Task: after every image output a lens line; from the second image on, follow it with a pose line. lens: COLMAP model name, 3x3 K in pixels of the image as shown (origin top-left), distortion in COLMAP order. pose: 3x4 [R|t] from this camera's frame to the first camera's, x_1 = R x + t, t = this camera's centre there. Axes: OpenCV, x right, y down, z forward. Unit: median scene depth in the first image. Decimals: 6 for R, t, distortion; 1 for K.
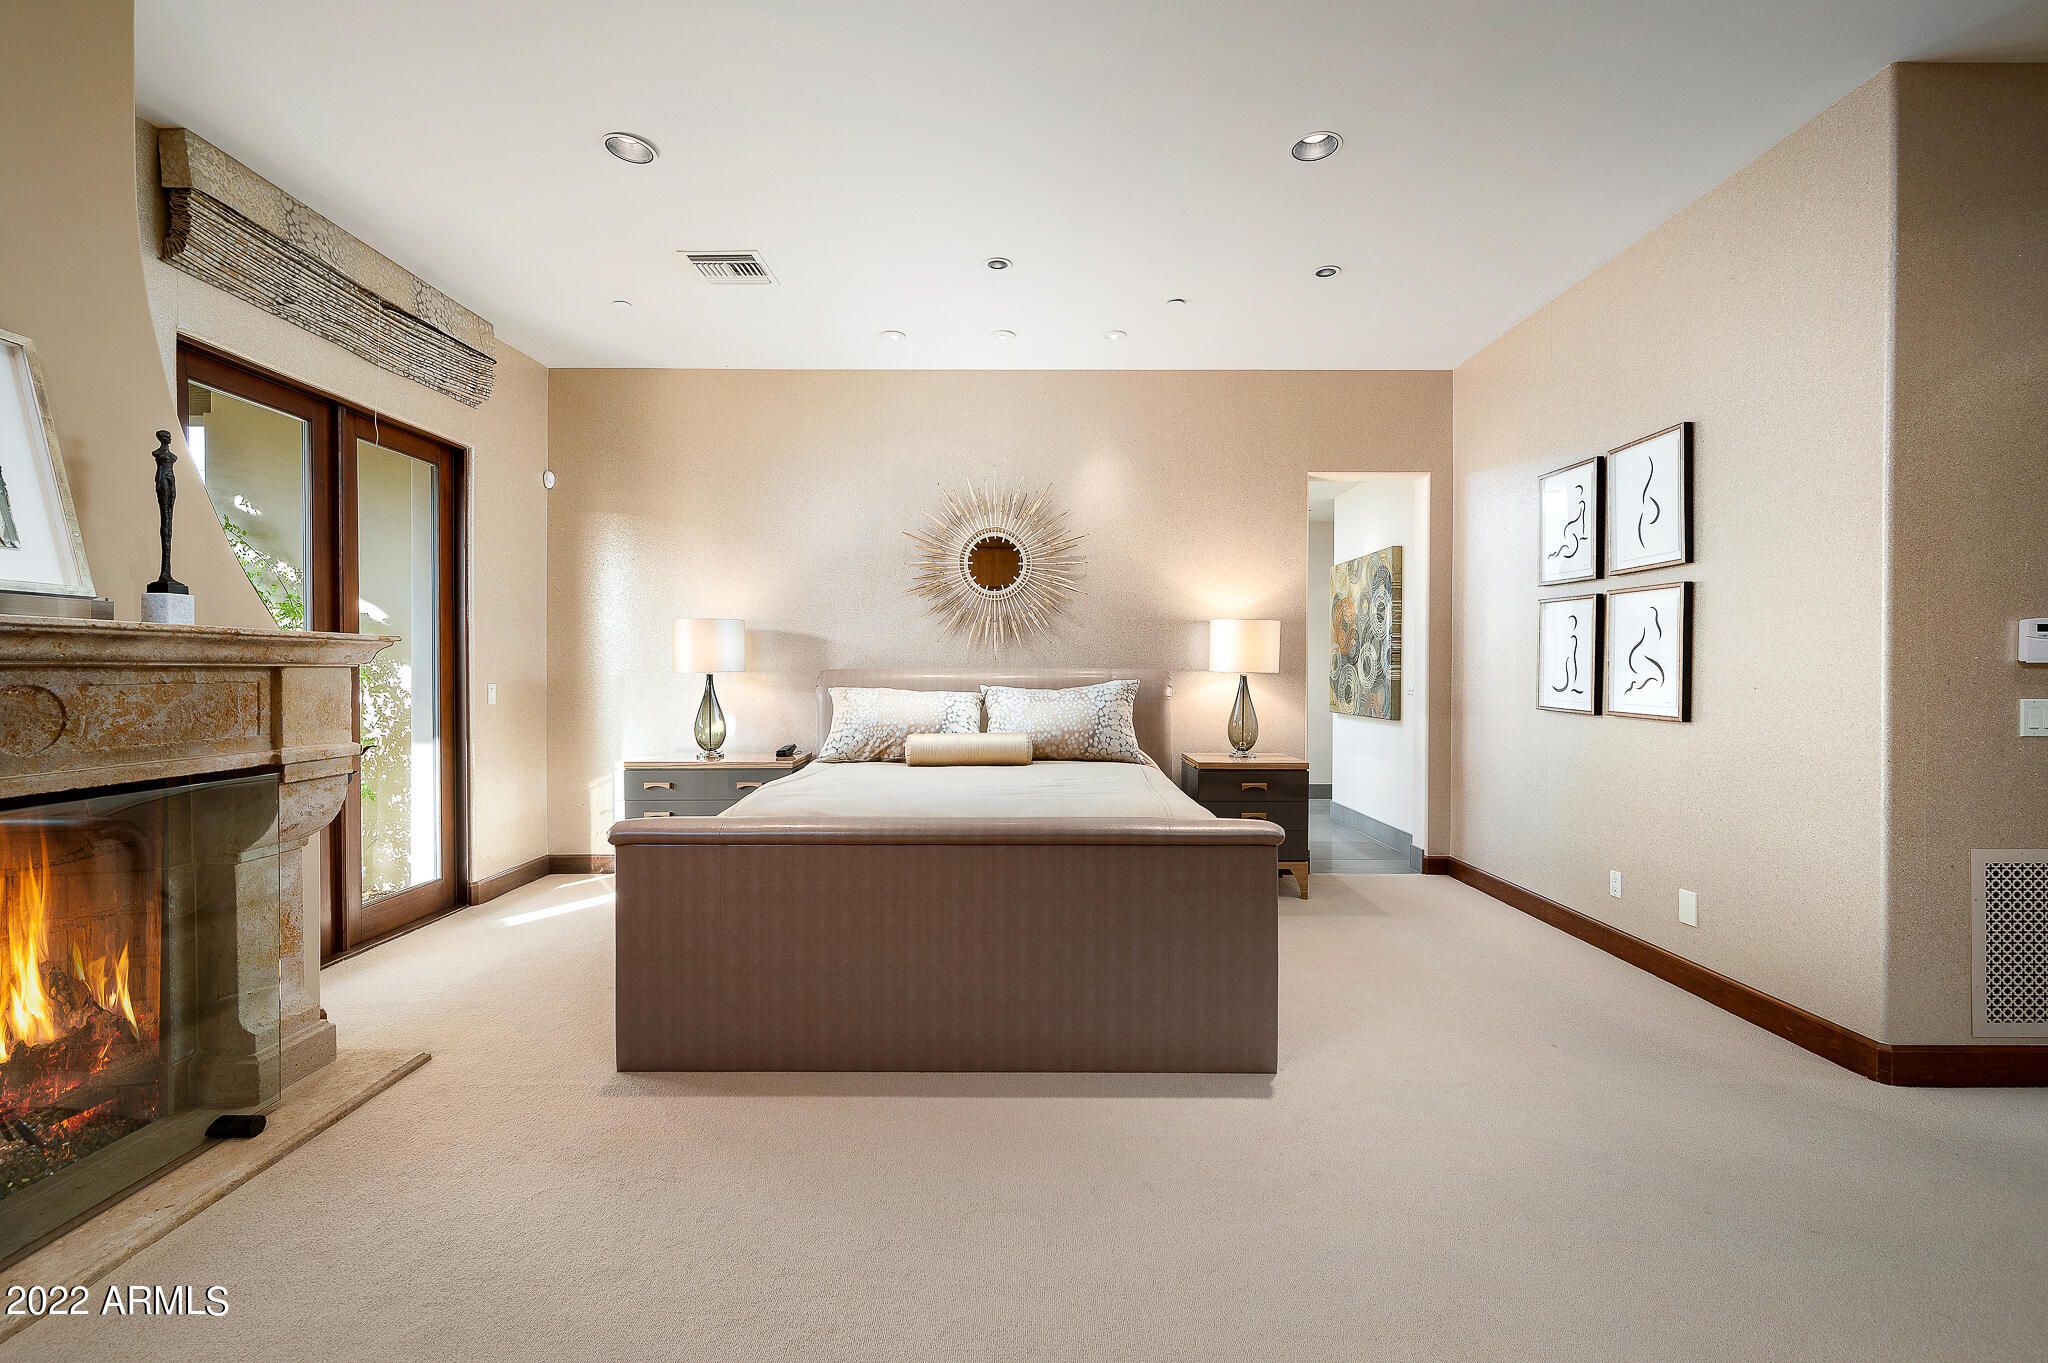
lens RADIAL K [[903.9, 0, 1024.9], [0, 903.9, 677.7], [0, 0, 1]] dist [0.002671, 0.000206]
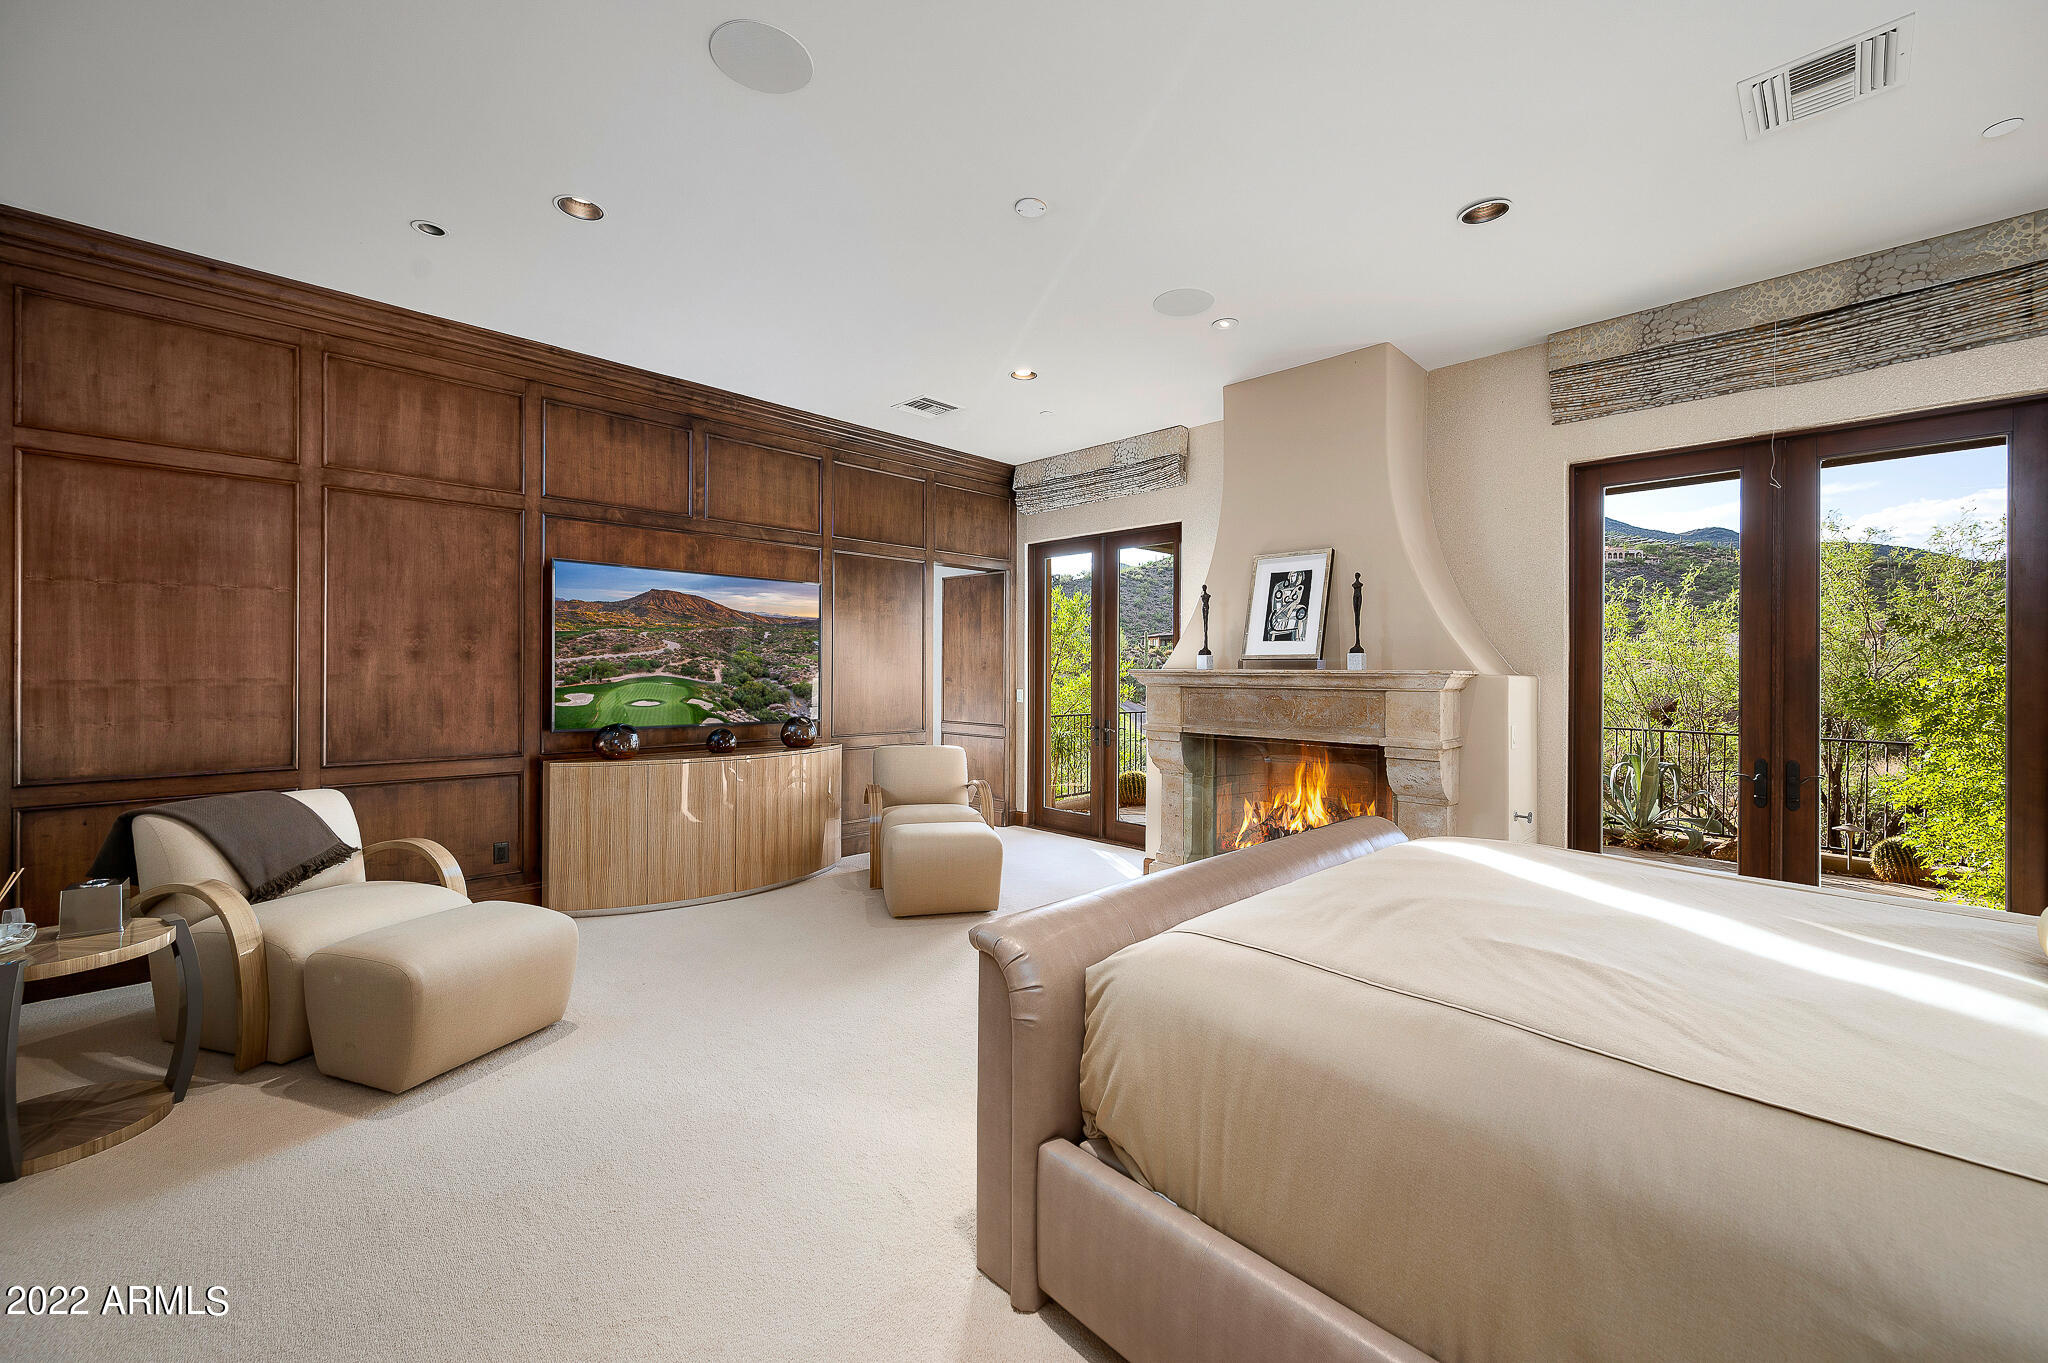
lens RADIAL K [[803.0, 0, 1023.6], [0, 803.0, 674.0], [0, 0, 1]] dist [-0.000243, -0.000006]
pose [[-0.718206, -0.004605, -0.695816, 0.585177], [-0.012310, 0.999906, 0.006089, -0.034693], [0.695722, 0.012939, -0.718195, 1.259003]]
